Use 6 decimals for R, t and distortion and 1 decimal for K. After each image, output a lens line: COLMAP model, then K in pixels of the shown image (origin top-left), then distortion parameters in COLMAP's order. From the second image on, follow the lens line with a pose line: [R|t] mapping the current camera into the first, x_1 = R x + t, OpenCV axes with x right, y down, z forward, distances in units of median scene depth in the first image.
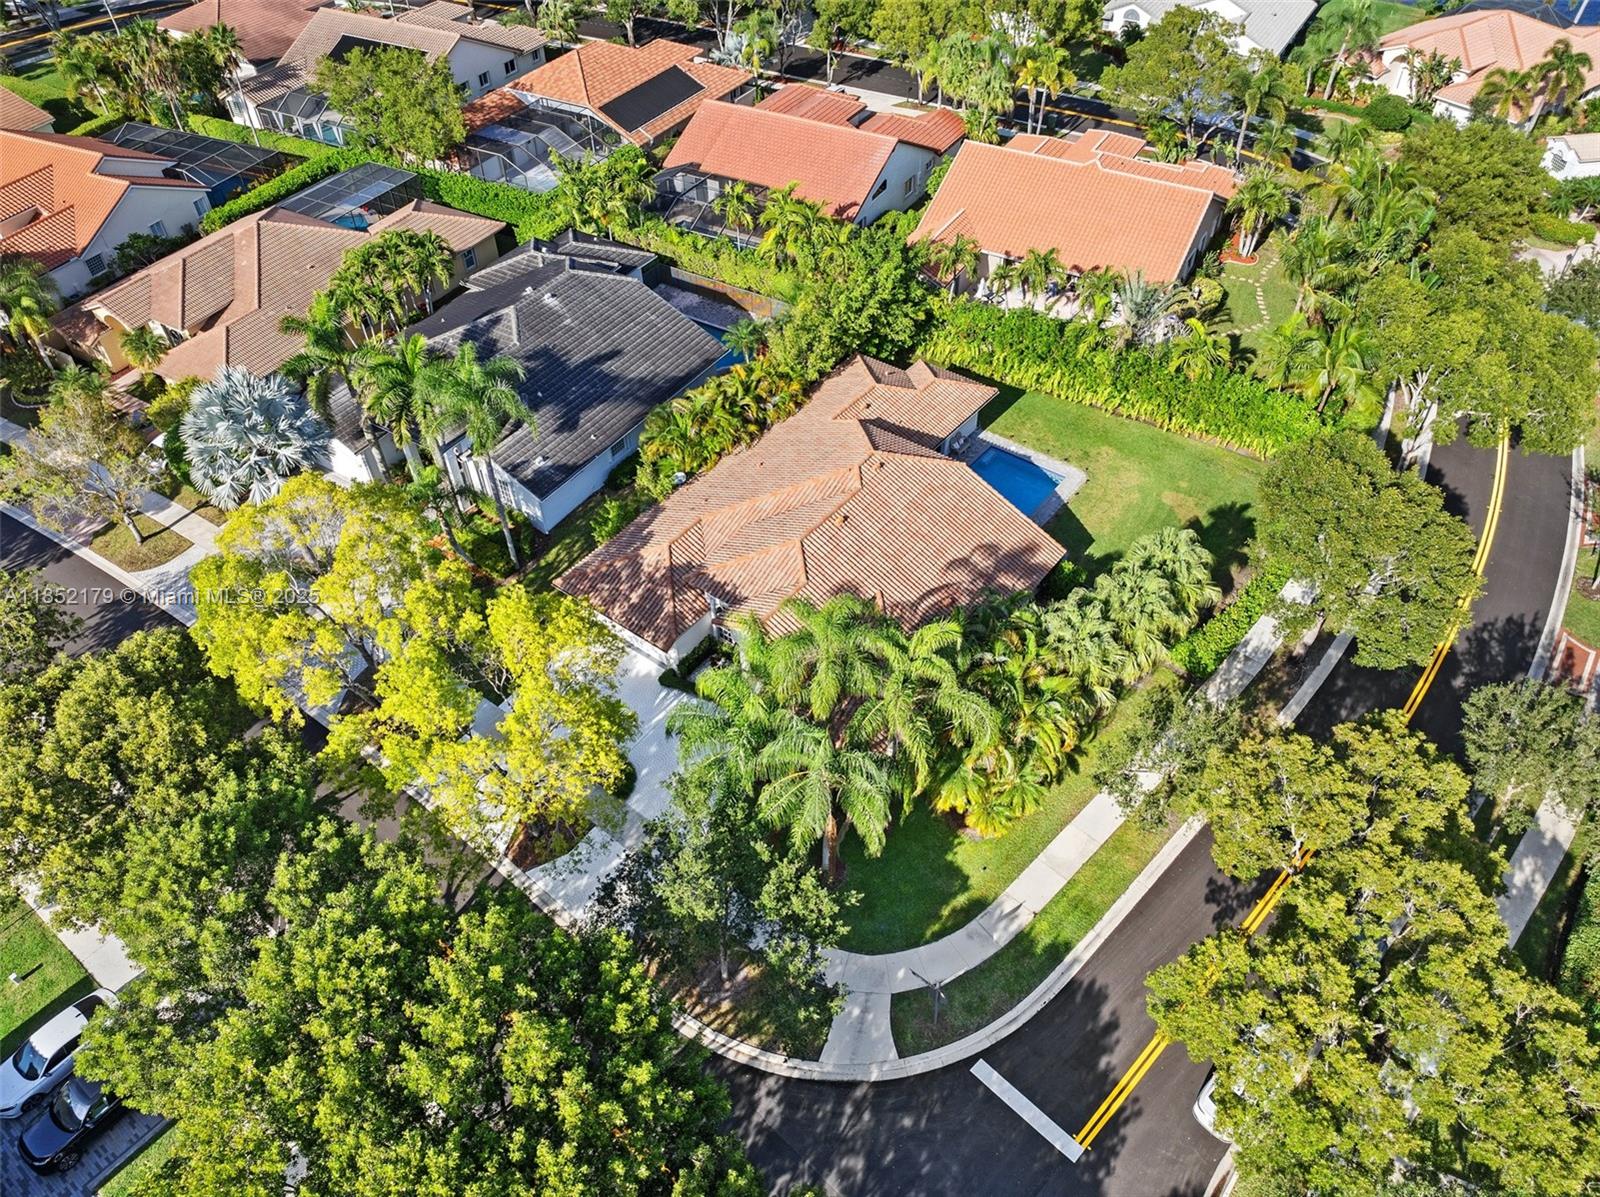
lens RADIAL K [[1112.2, 0, 800.0], [0, 1112.2, 598.5], [0, 0, 1]] dist [-0.018901, -0.003737]
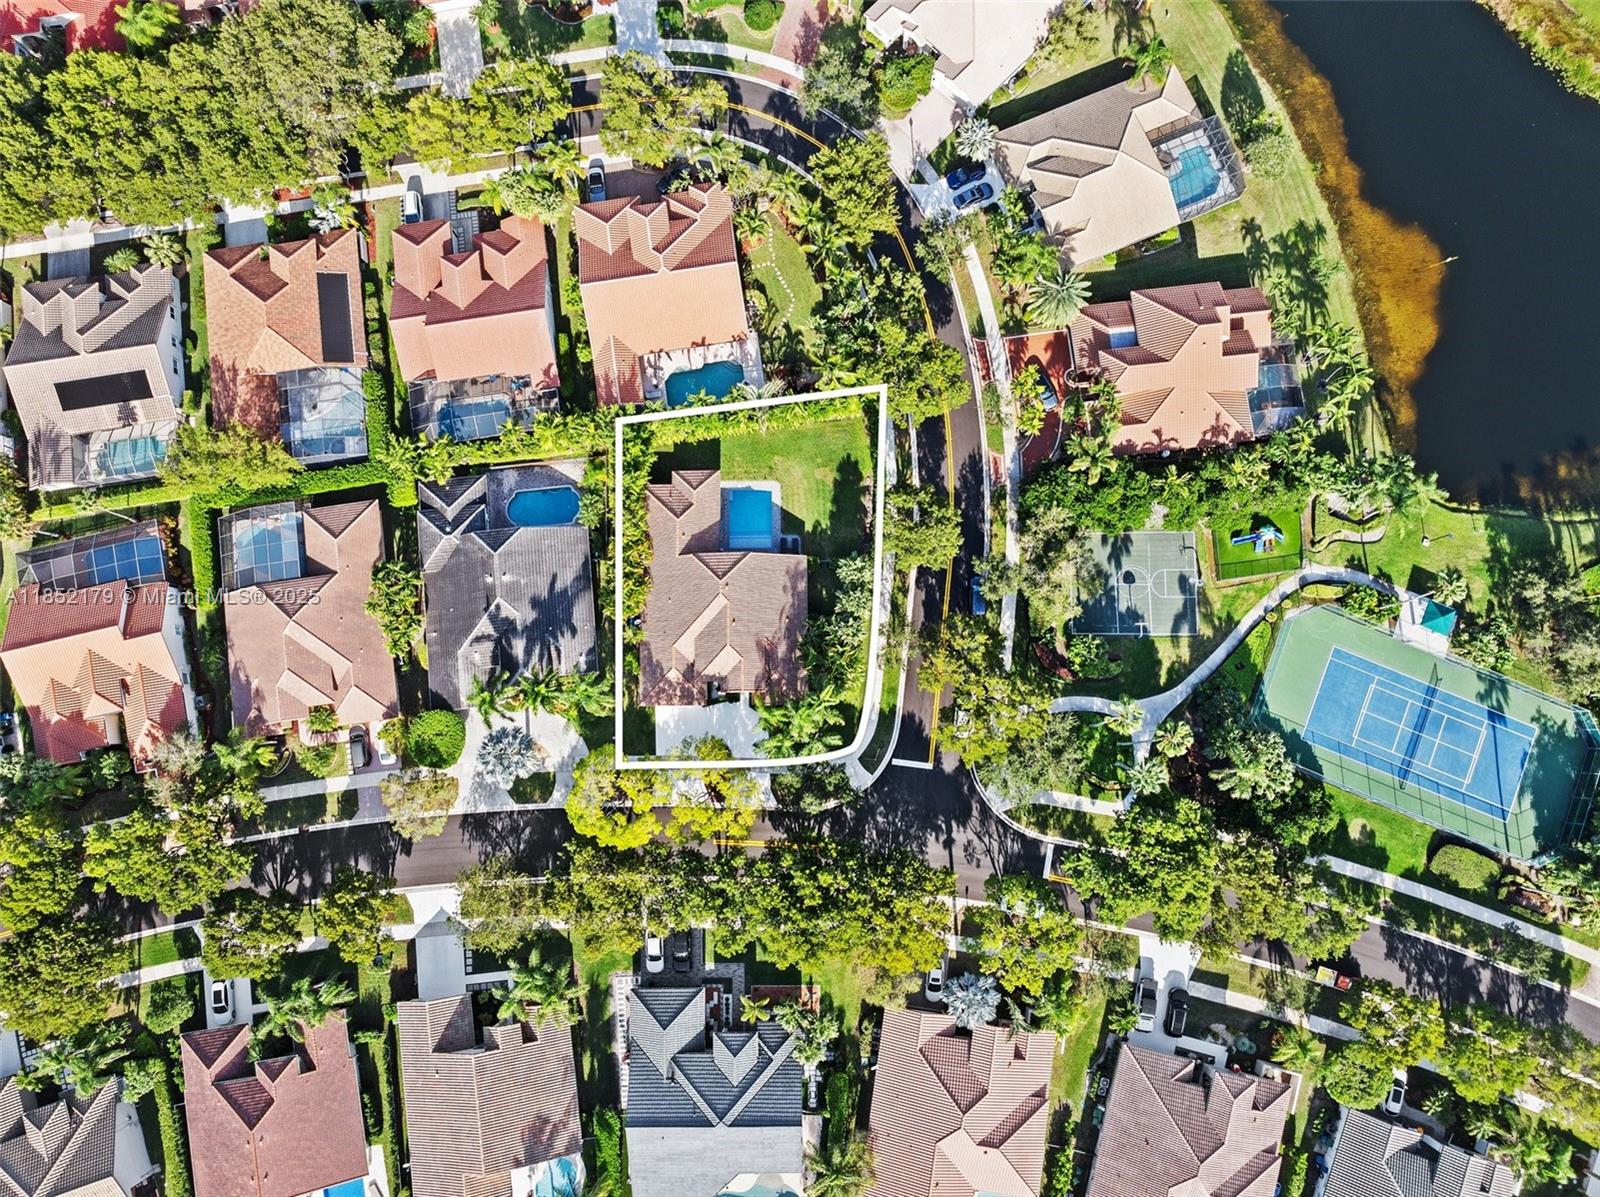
lens RADIAL K [[1112.2, 0, 800.0], [0, 1112.2, 598.5], [0, 0, 1]] dist [-0.018901, -0.003737]
pose [[0.783339, -0.616549, 0.079042, -0.010754], [0.447729, 0.647859, 0.616293, -1.792679], [-0.431183, -0.447376, 0.783540, -1.061646]]
